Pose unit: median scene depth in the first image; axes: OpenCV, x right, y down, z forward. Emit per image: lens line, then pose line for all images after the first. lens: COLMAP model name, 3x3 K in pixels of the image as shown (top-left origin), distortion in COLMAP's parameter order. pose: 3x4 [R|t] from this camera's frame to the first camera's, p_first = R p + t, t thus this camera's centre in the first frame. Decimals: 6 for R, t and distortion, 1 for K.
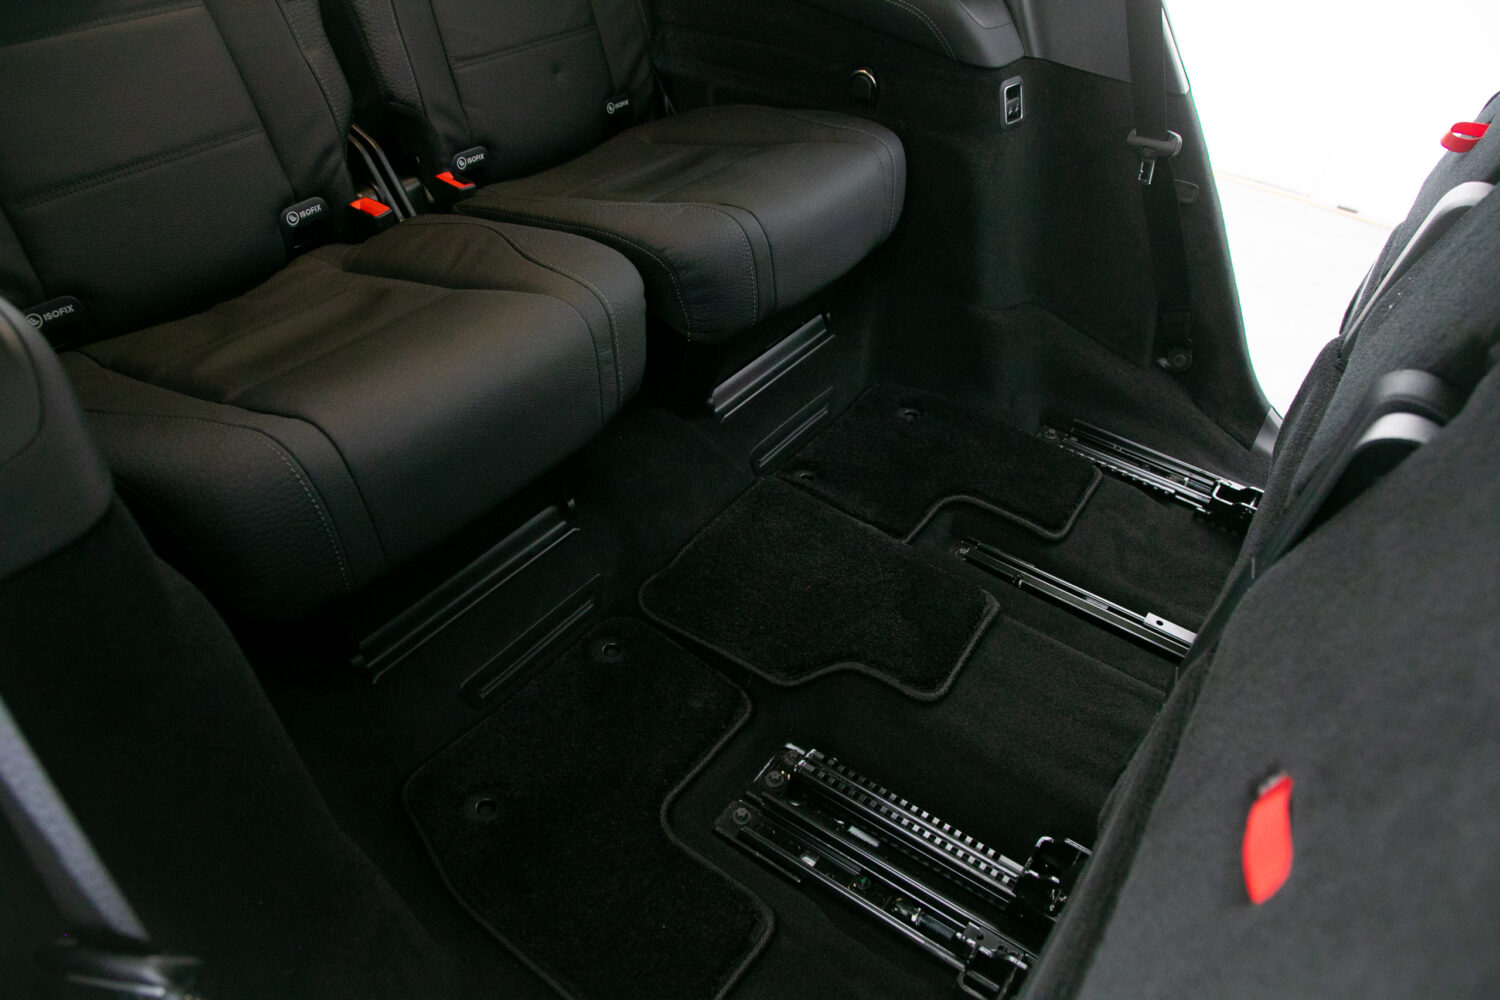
lens RADIAL K [[1063.0, 0, 745.9], [0, 1063.0, 513.0], [0, 0, 1]] dist [-0.111657, 0.058111]
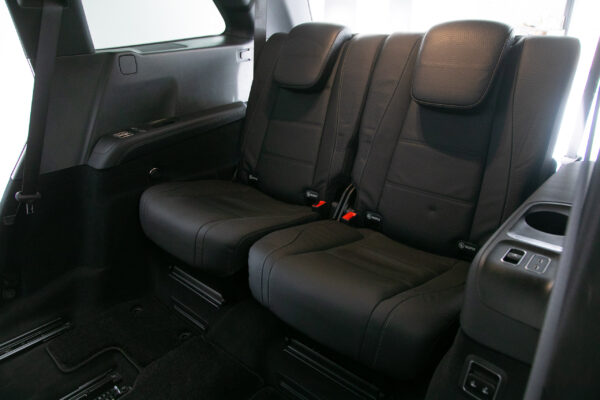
lens RADIAL K [[425.2, 0, 302.8], [0, 425.2, 199.5], [0, 0, 1]] dist [-0.111657, 0.058111]
pose [[-0.133732, 0.338322, -0.931480, 0.659245], [-0.605852, 0.715912, 0.347008, -0.623509], [0.784257, 0.610745, 0.109232, 0.768864]]
